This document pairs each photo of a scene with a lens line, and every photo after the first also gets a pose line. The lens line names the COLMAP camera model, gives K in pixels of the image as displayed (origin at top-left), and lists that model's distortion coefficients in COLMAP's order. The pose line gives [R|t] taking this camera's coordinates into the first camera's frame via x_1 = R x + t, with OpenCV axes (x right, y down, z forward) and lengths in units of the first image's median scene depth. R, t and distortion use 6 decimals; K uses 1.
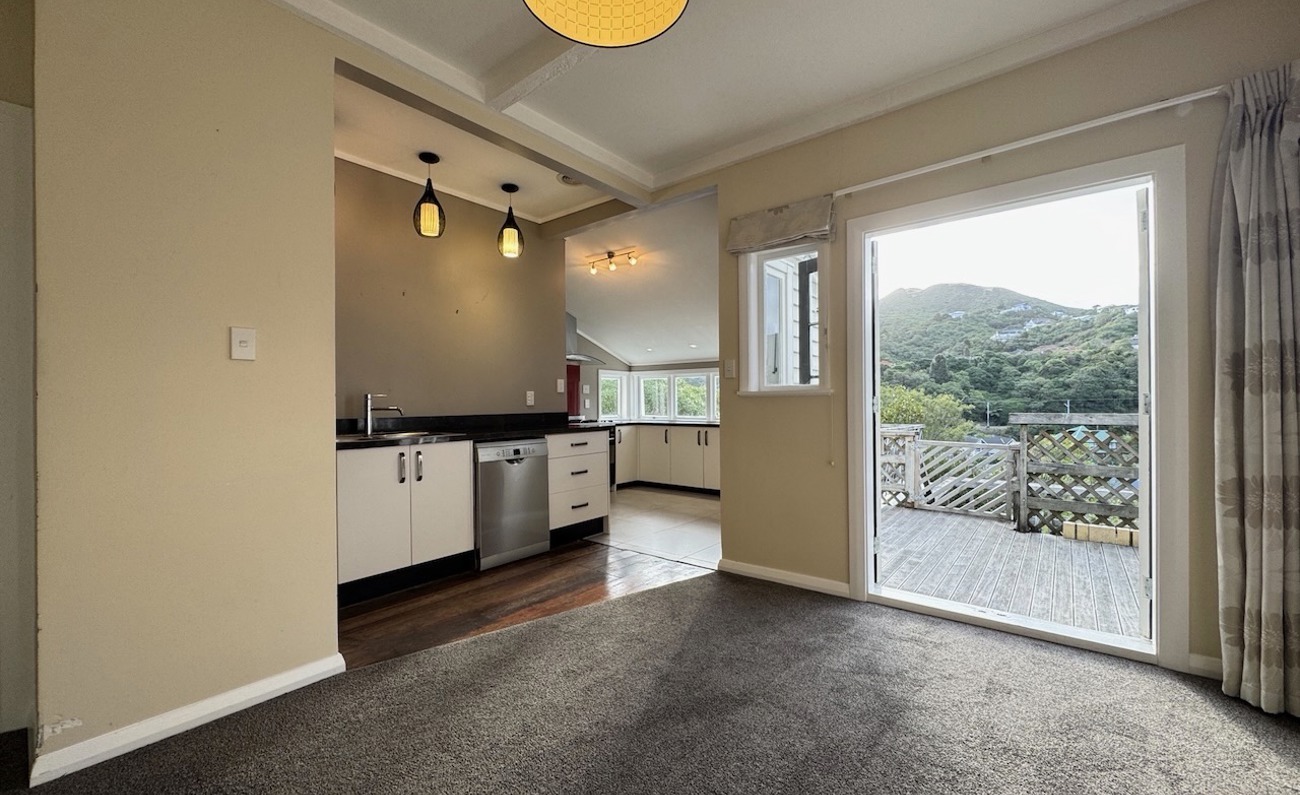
lens RADIAL K [[521.0, 0, 648.3], [0, 521.0, 401.6], [0, 0, 1]] dist [-0.002279, -0.000104]
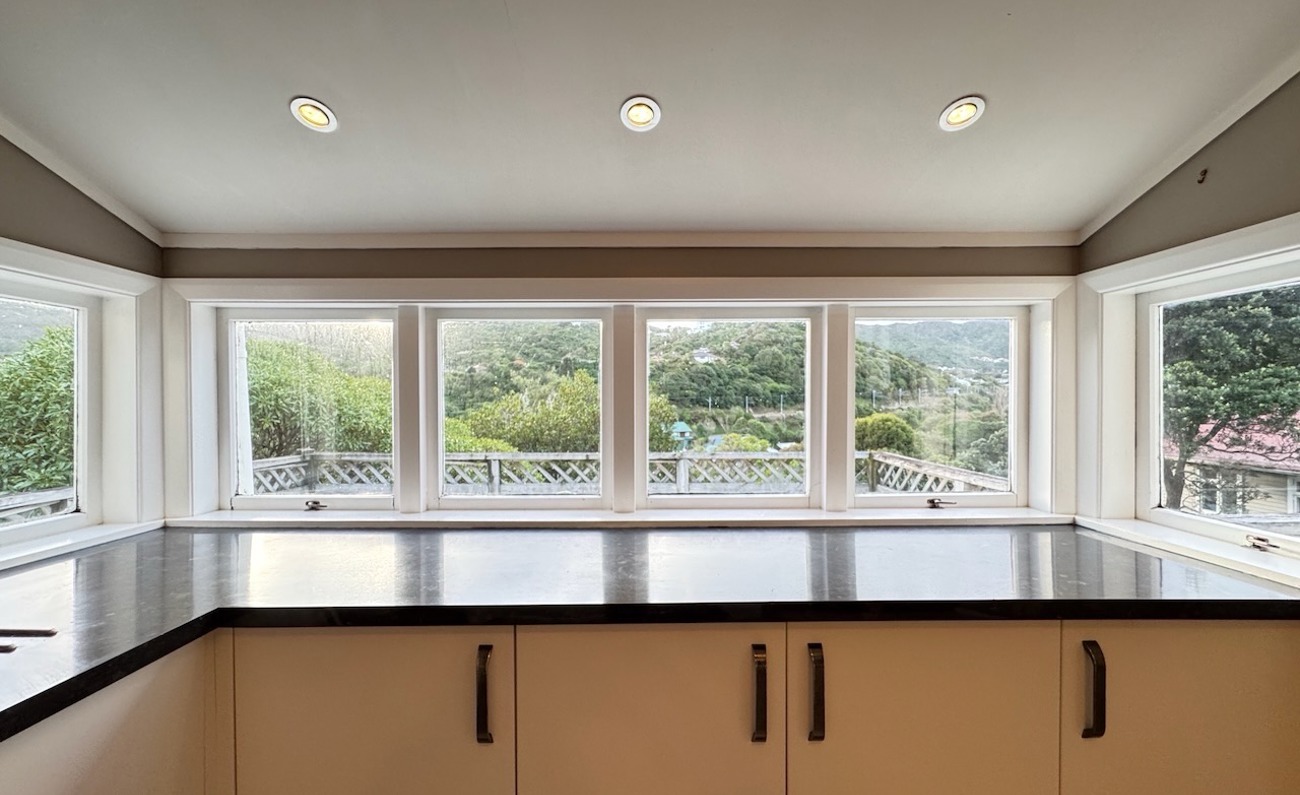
lens RADIAL K [[521.0, 0, 648.2], [0, 521.0, 399.9], [0, 0, 1]] dist [-0.002279, -0.000104]
pose [[0.776782, -0.001813, 0.629767, -0.025896], [0.001460, 0.999998, 0.001078, -0.018025], [-0.629768, 0.000082, 0.776783, 1.131674]]
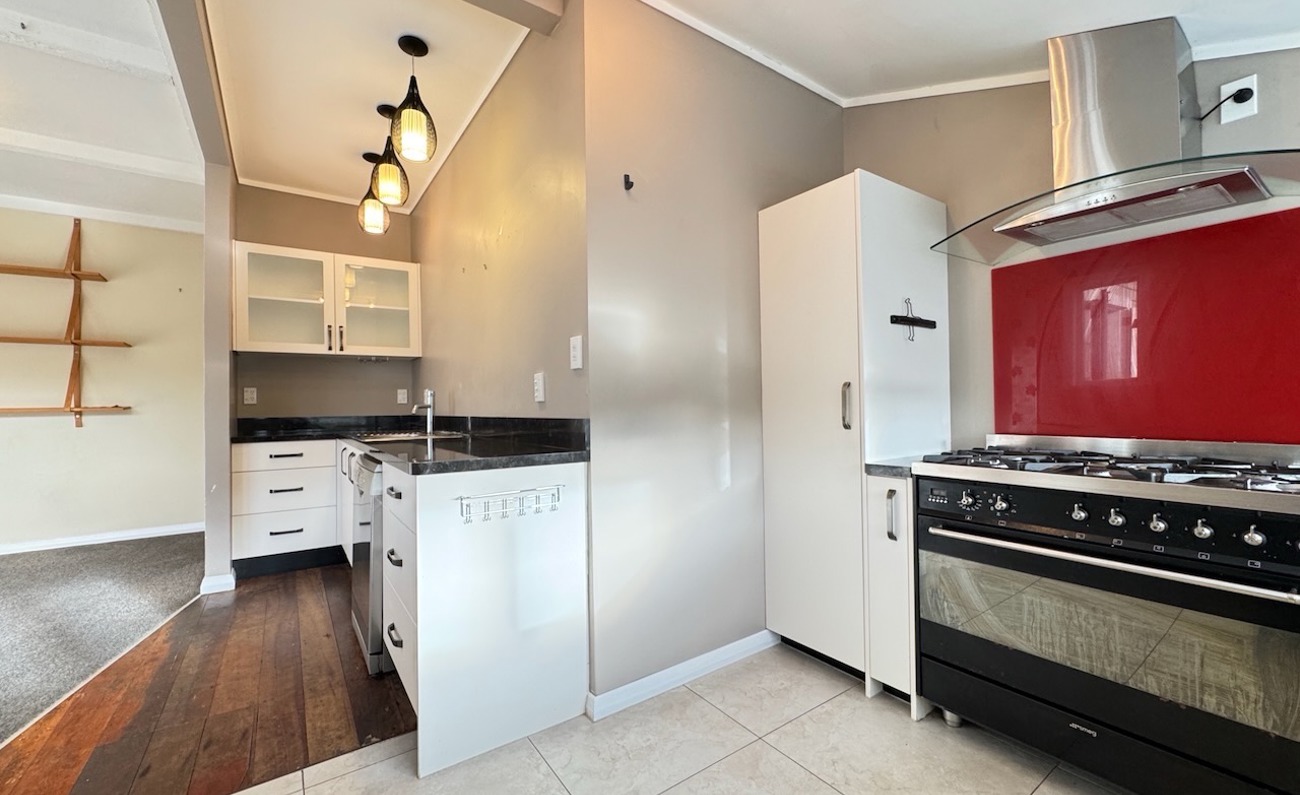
lens RADIAL K [[521.0, 0, 645.0], [0, 521.0, 399.2], [0, 0, 1]] dist [-0.002279, -0.000104]
pose [[-0.277802, 0.002906, -0.960634, 0.188567], [0.017500, 0.999845, -0.002036, 0.006645], [0.960479, -0.017377, -0.277810, 1.092578]]
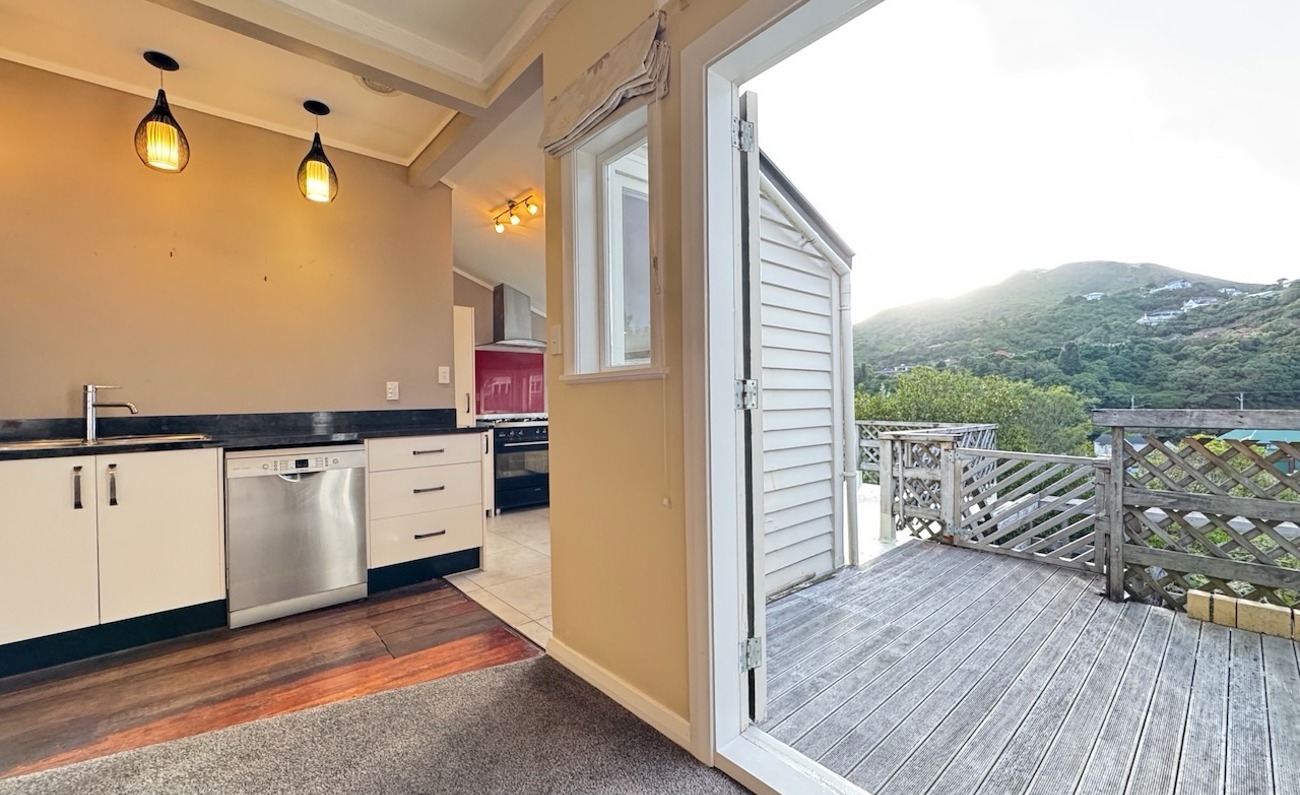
lens RADIAL K [[521.0, 0, 648.7], [0, 521.0, 400.4], [0, 0, 1]] dist [-0.002279, -0.000104]
pose [[0.985003, -0.004043, -0.172492, 0.253172], [0.005035, 0.999973, 0.005316, 0.005003], [0.172466, -0.006105, 0.984997, 0.266165]]
